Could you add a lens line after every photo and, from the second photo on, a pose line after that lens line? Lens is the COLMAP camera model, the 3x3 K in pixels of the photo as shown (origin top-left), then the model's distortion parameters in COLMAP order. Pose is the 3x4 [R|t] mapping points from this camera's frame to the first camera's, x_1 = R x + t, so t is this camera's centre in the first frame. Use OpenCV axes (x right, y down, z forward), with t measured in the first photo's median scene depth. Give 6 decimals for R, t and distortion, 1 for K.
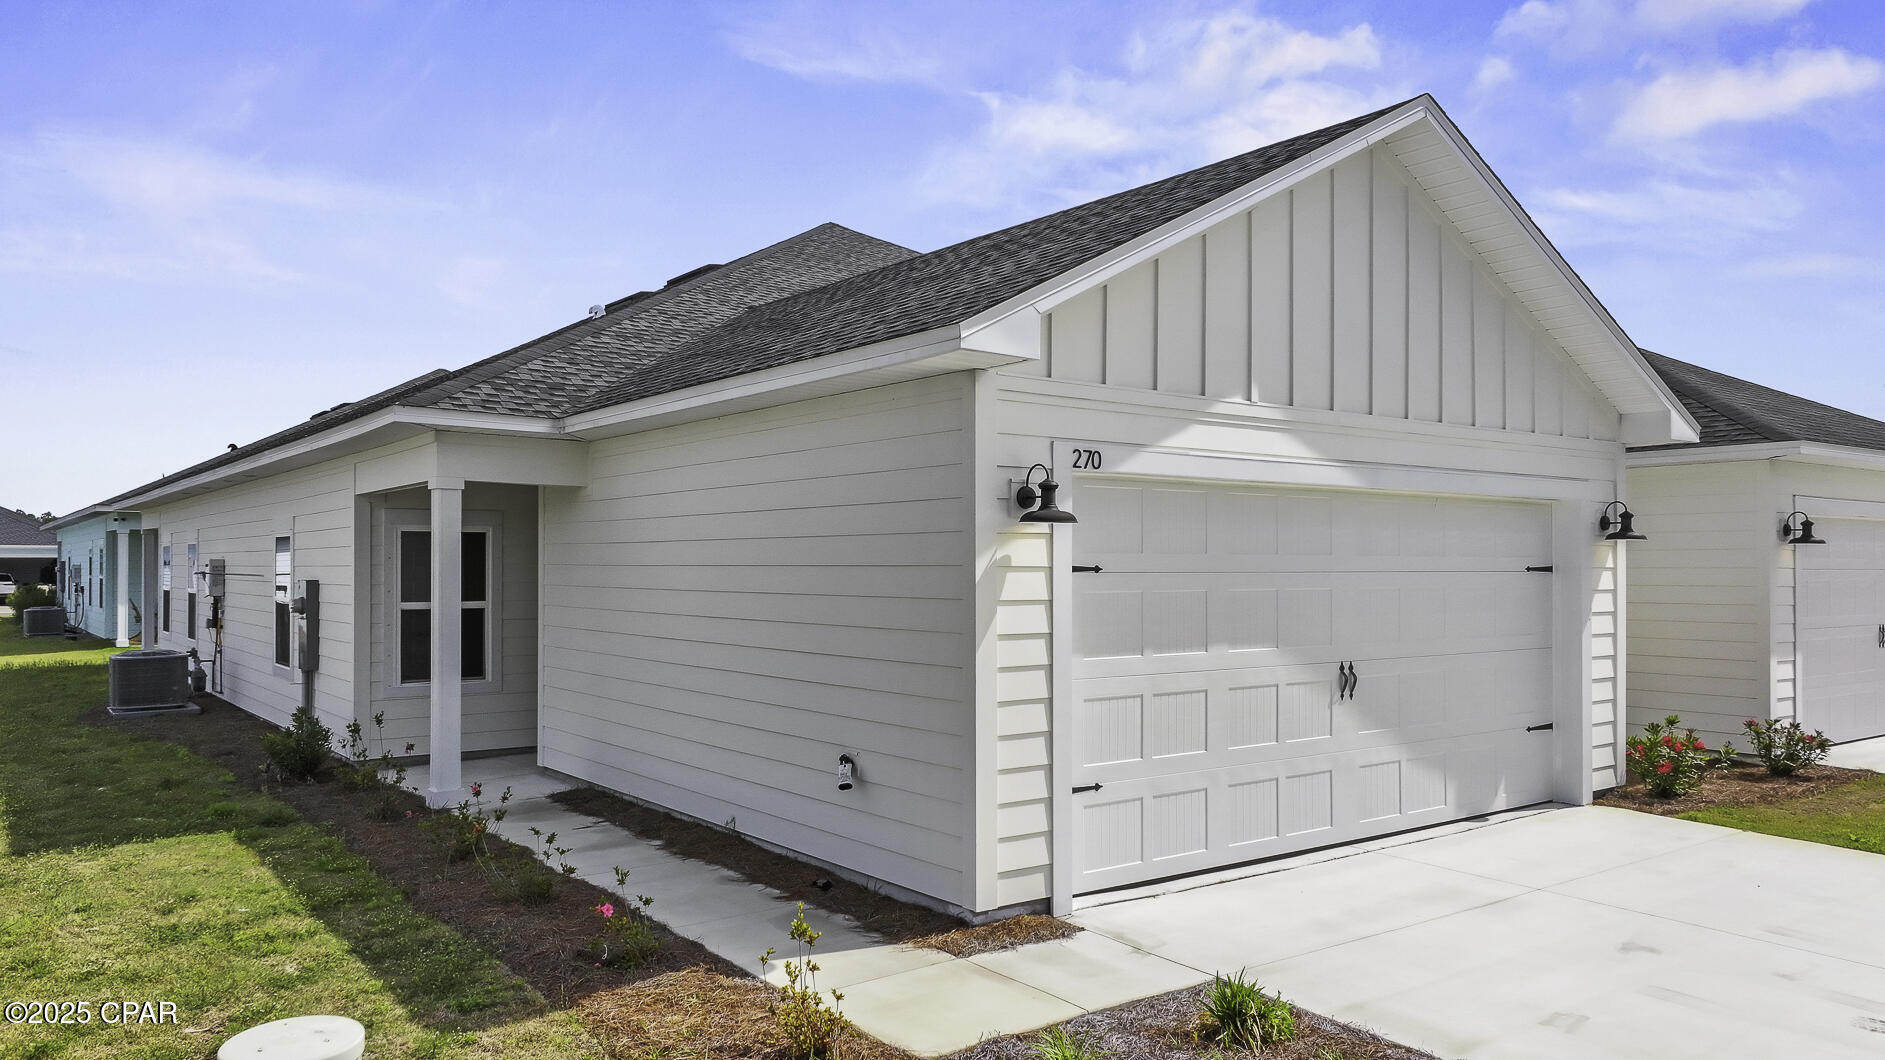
lens RADIAL K [[1314.3, 0, 925.6], [0, 1314.3, 555.1], [0, 0, 1]] dist [0.012257, 0.017942]
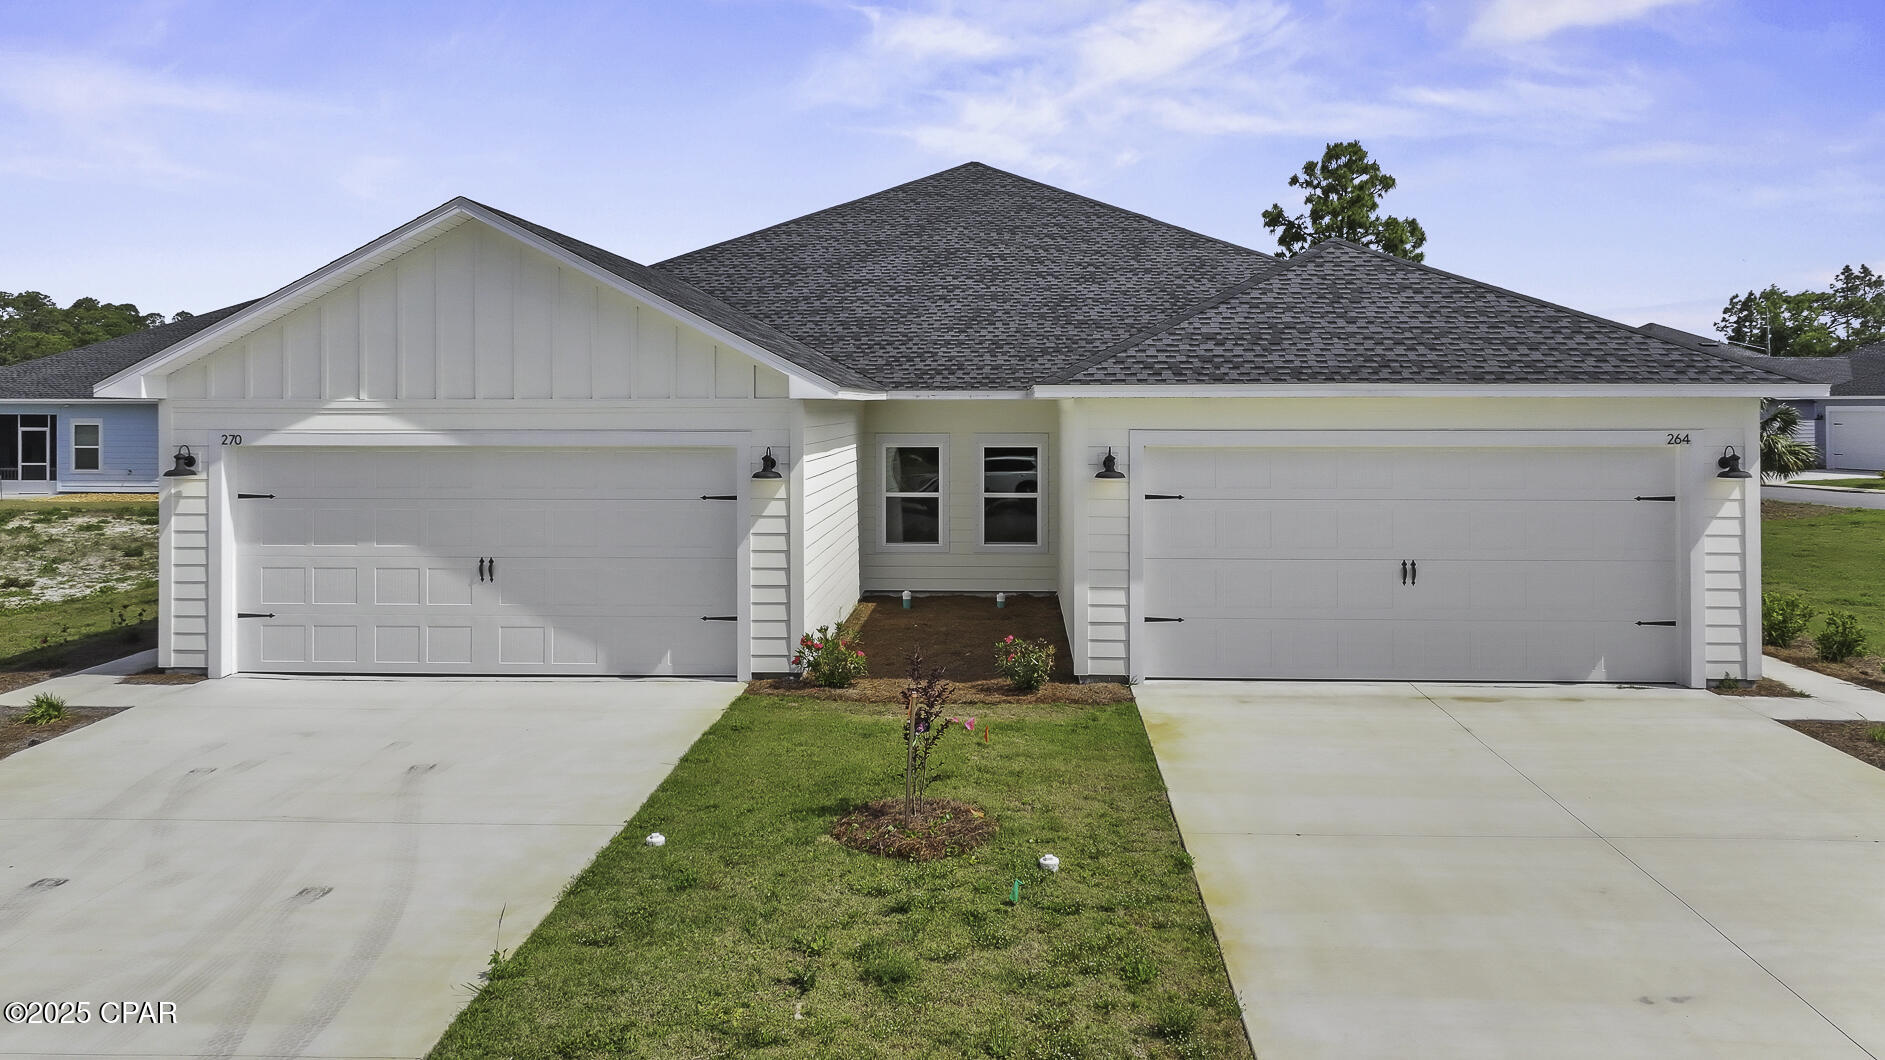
lens RADIAL K [[1314.3, 0, 939.2], [0, 1314.3, 414.2], [0, 0, 1]] dist [0.012257, 0.017942]
pose [[0.767095, -0.006547, -0.641500, 1.921762], [0.007091, 0.999973, -0.001726, -0.089671], [0.641494, -0.003225, 0.767121, 0.177166]]
